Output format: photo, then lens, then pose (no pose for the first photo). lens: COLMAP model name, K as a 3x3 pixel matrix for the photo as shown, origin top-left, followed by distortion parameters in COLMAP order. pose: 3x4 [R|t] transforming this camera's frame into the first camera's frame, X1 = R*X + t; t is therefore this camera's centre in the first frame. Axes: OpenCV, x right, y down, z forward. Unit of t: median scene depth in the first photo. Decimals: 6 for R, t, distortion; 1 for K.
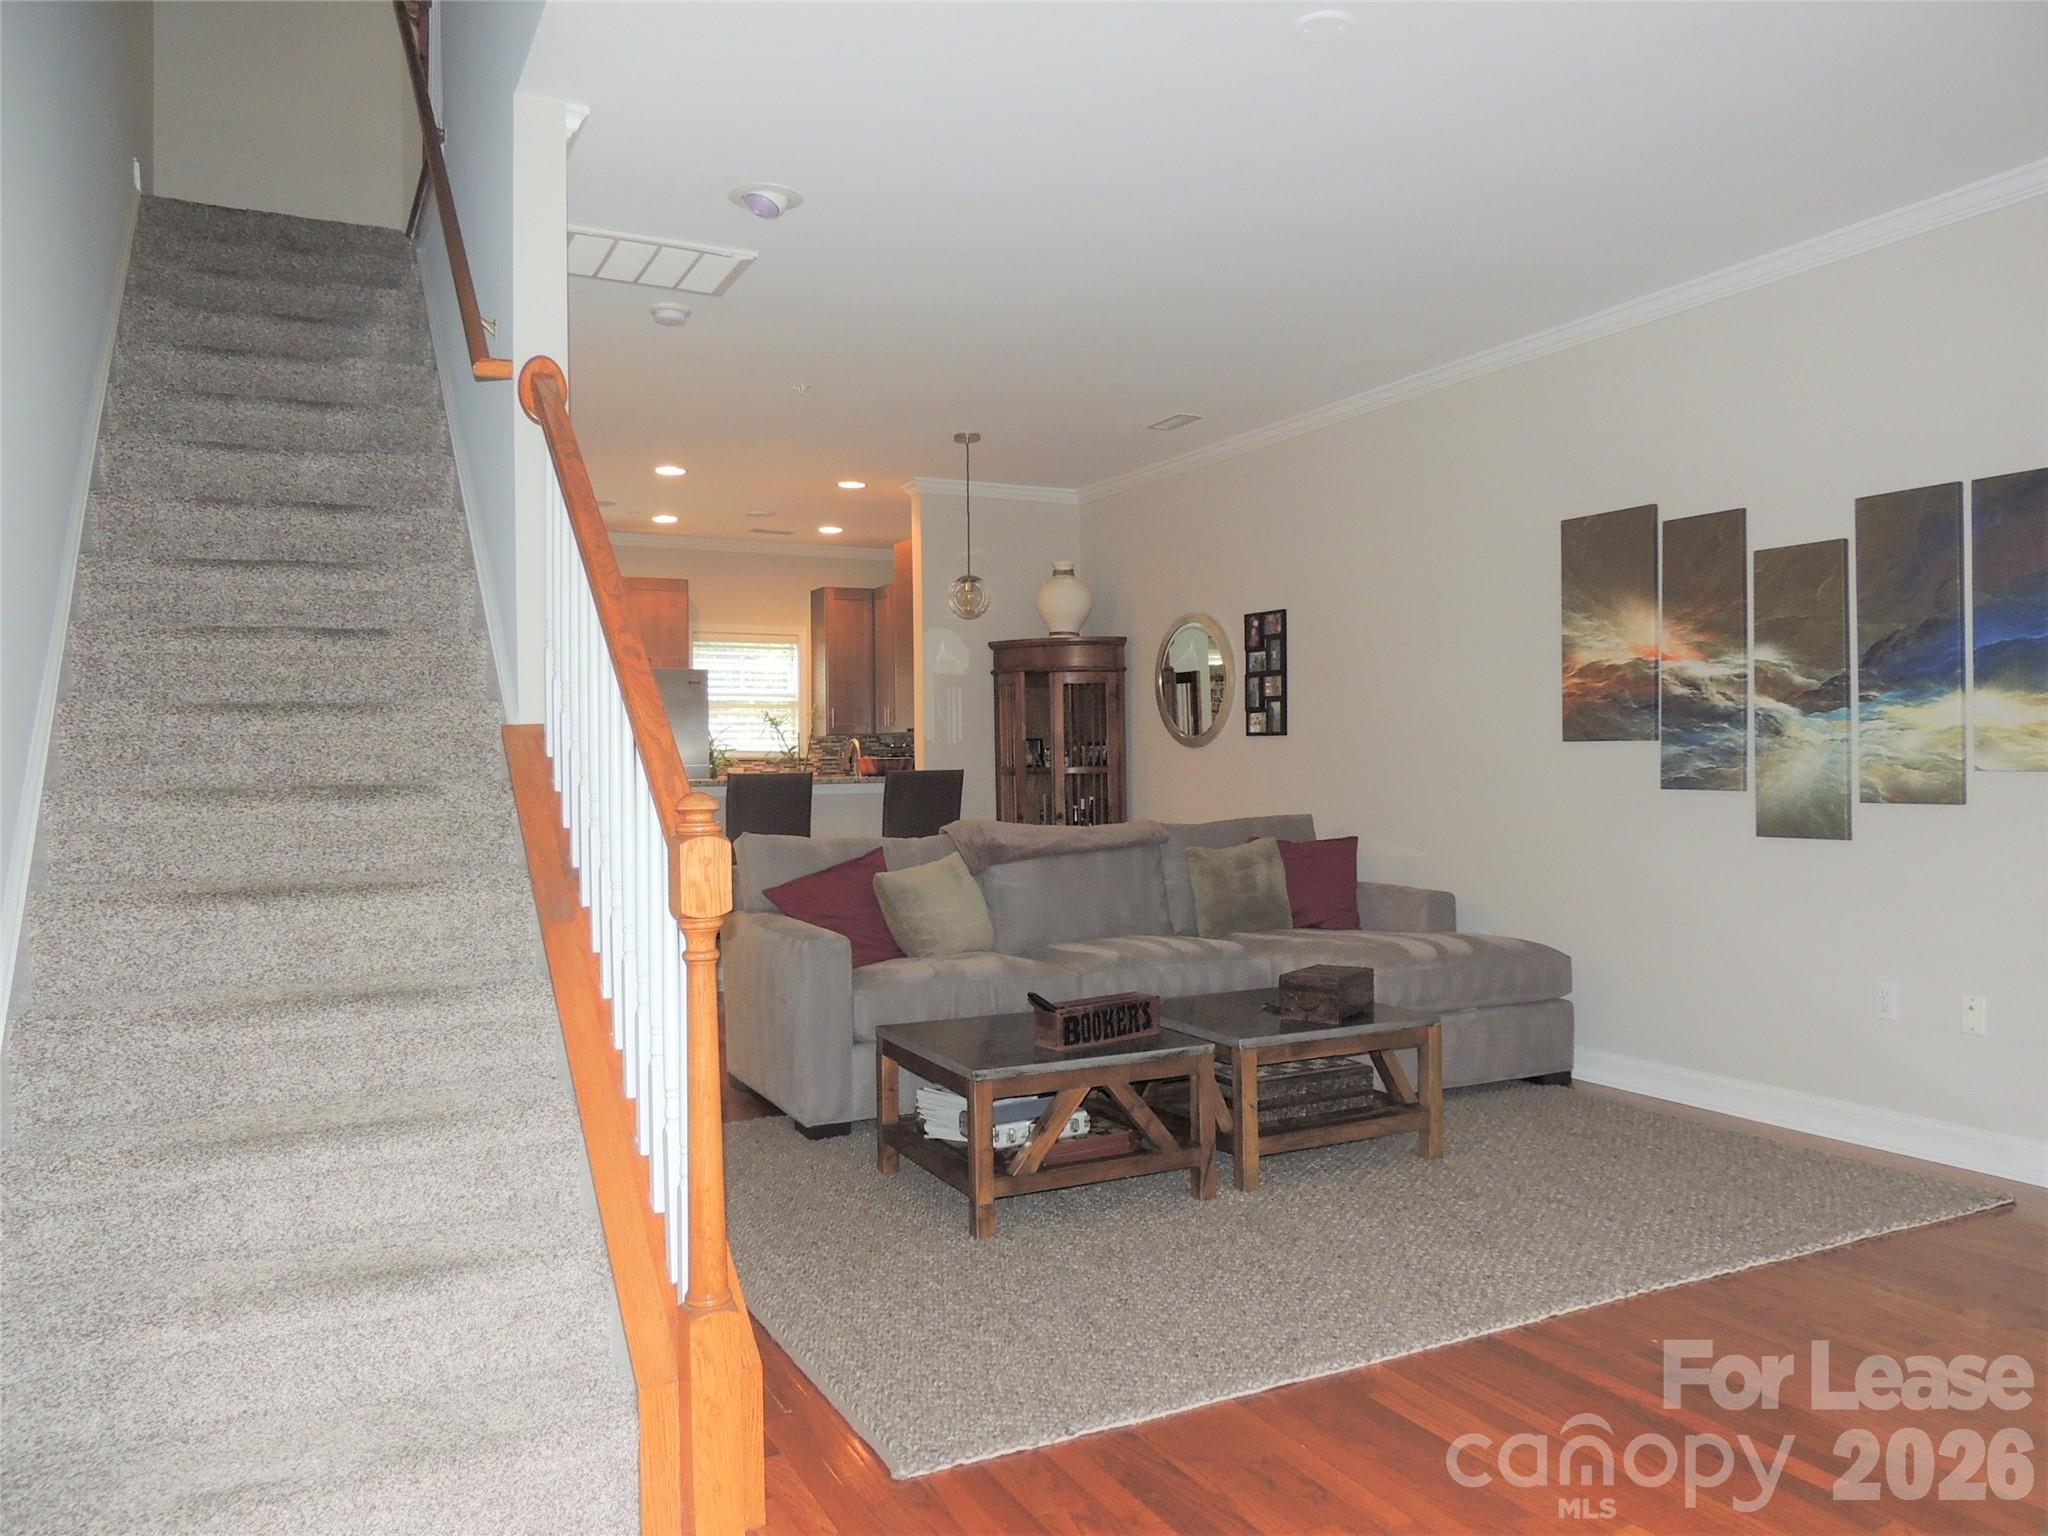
lens RADIAL K [[1464.3, 0, 1035.1], [0, 1464.3, 745.9], [0, 0, 1]] dist [-0.019049, -0.005253]
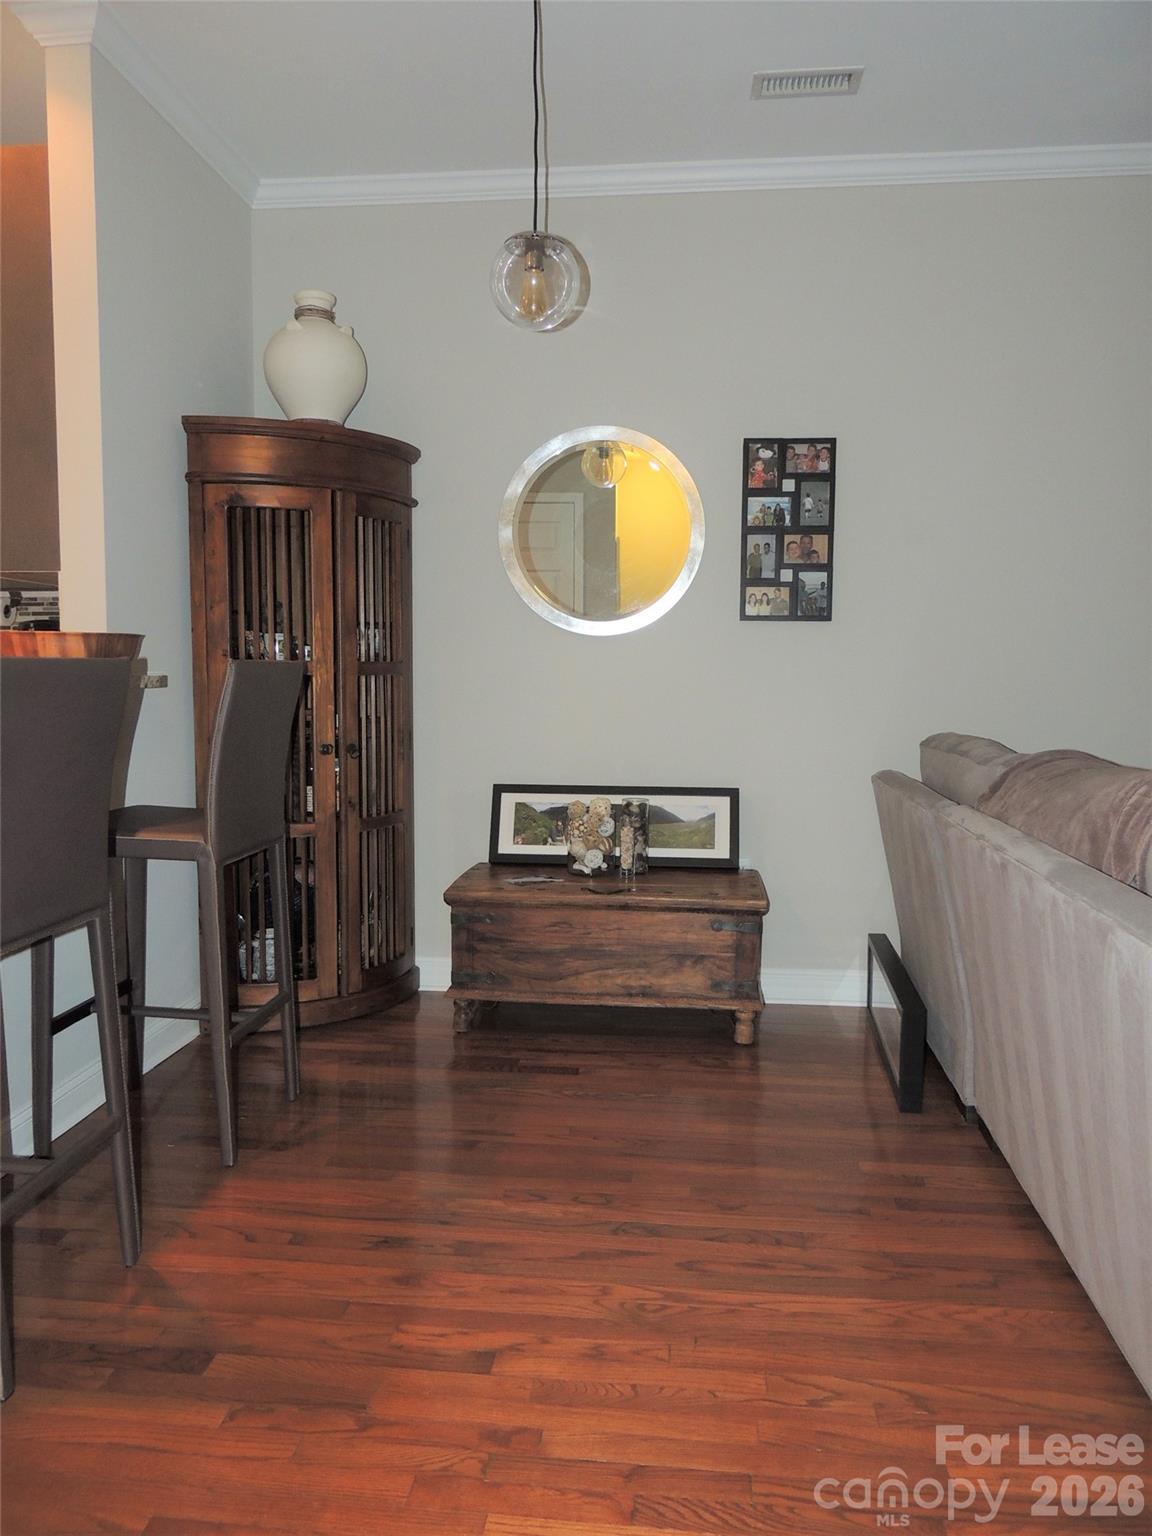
lens RADIAL K [[1098.2, 0, 578.6], [0, 1098.2, 768.7], [0, 0, 1]] dist [-0.019049, -0.005253]
pose [[0.545377, -0.066395, 0.835557, -0.488060], [-0.017926, 0.995706, 0.090821, 0.025190], [-0.837999, -0.064510, 0.541845, 1.165092]]
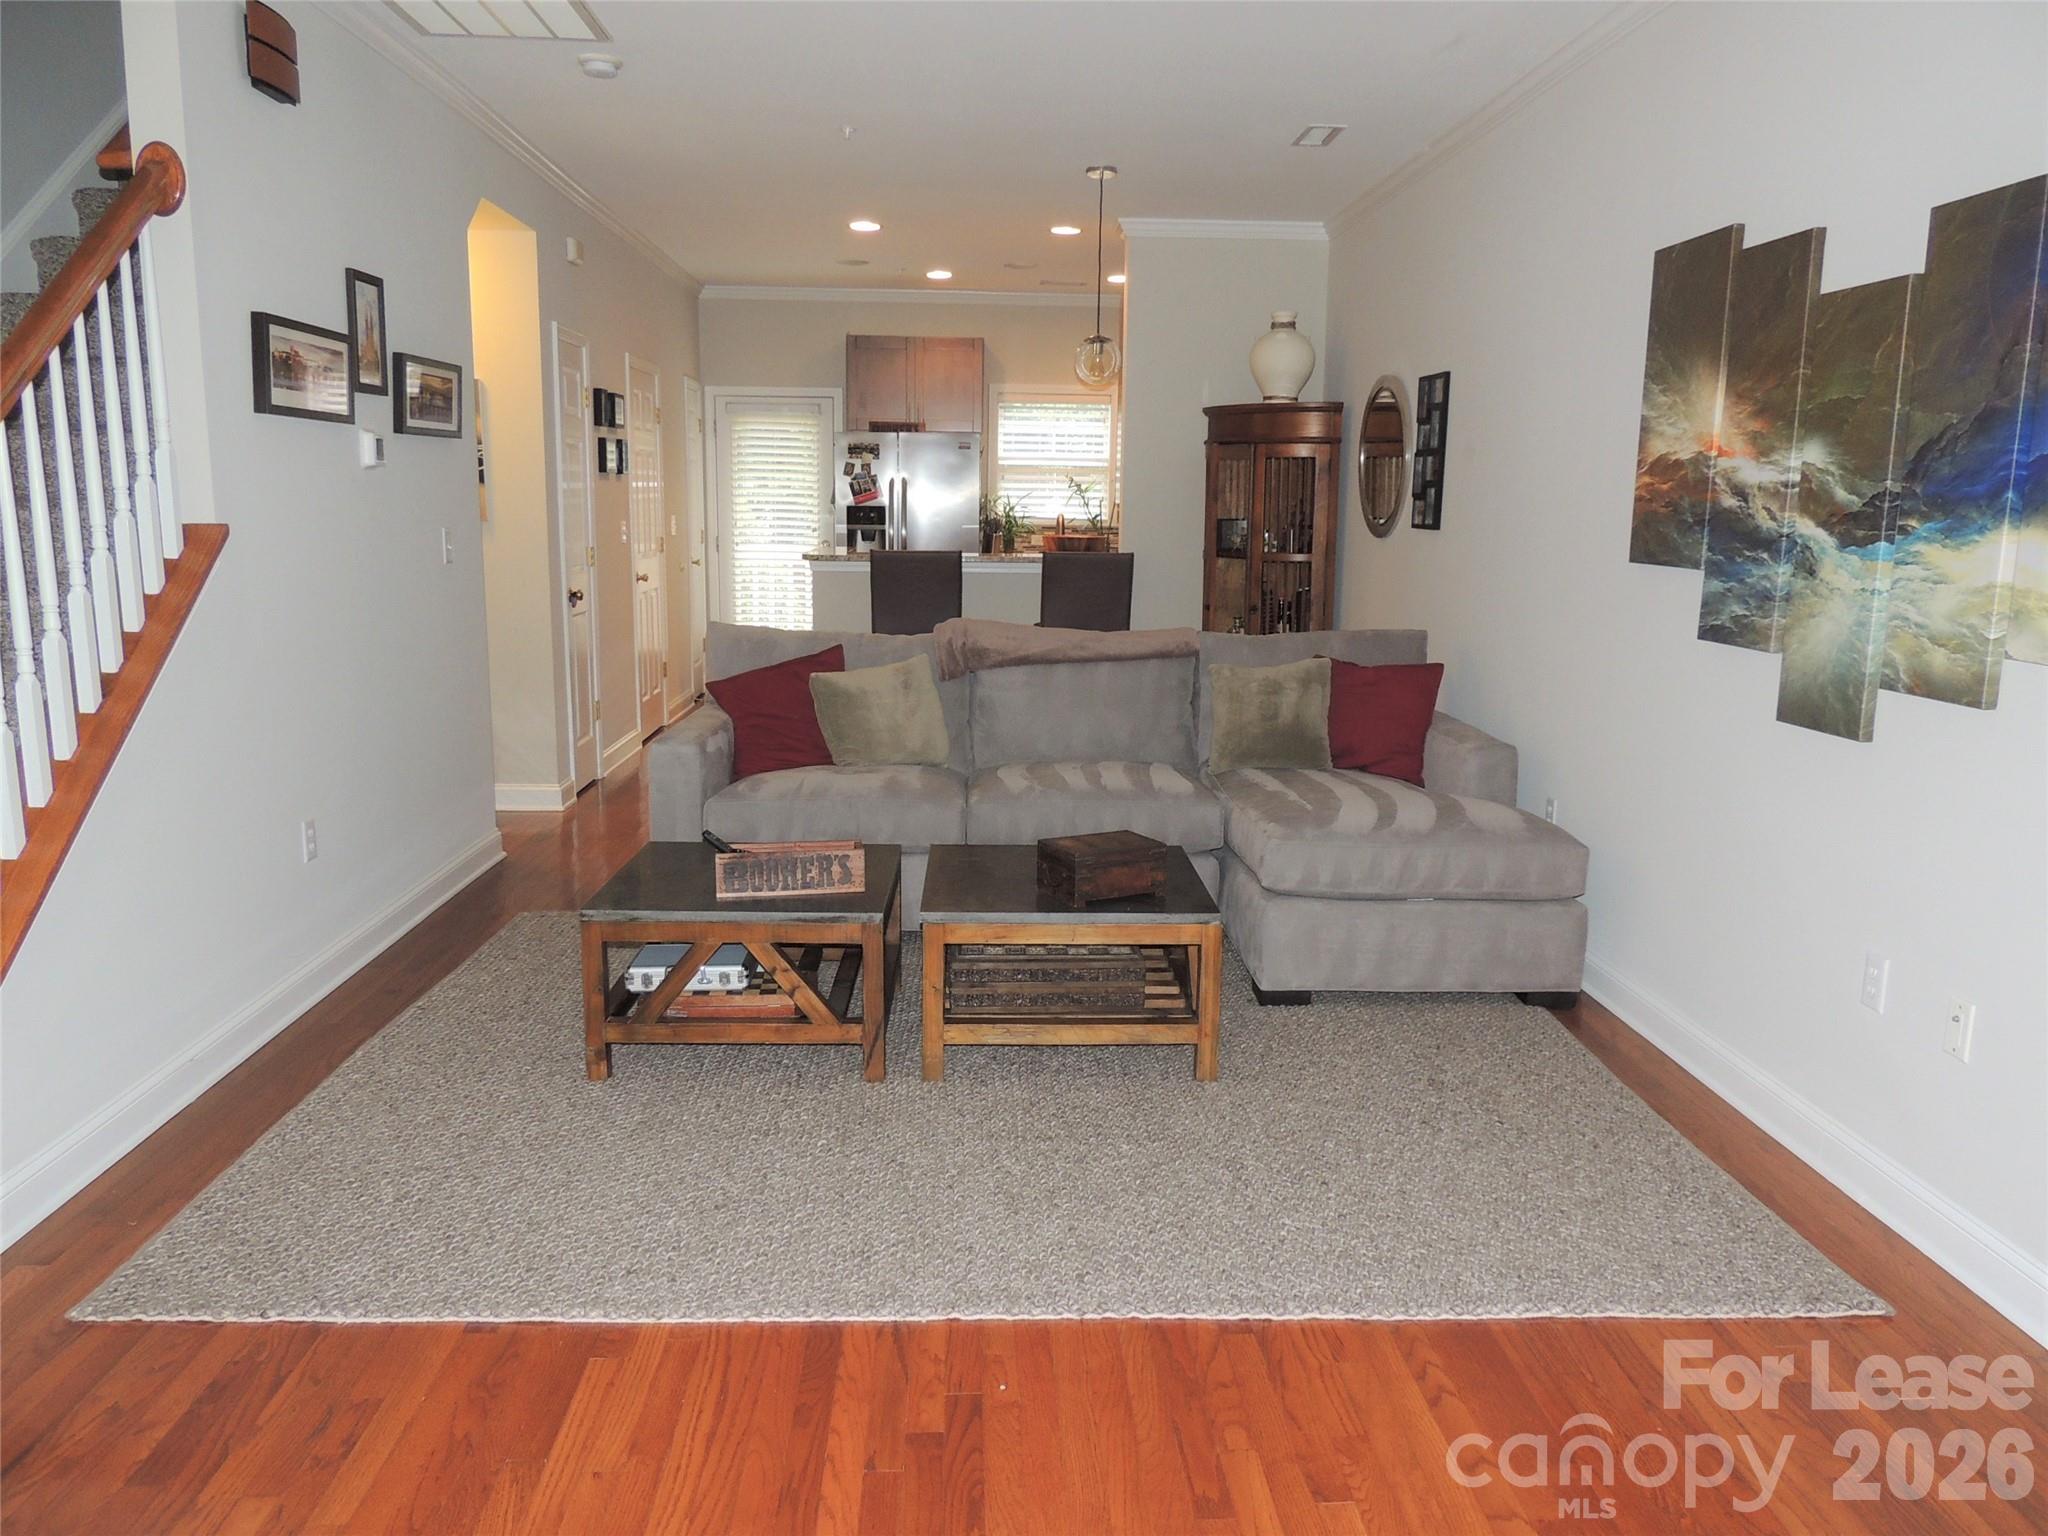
lens RADIAL K [[1464.3, 0, 1038.8], [0, 1464.3, 749.0], [0, 0, 1]] dist [-0.019049, -0.005253]
pose [[0.909630, 0.093692, -0.404716, 0.445922], [-0.022298, 0.983842, 0.177644, -0.038904], [0.414820, -0.152566, 0.897022, 0.223172]]
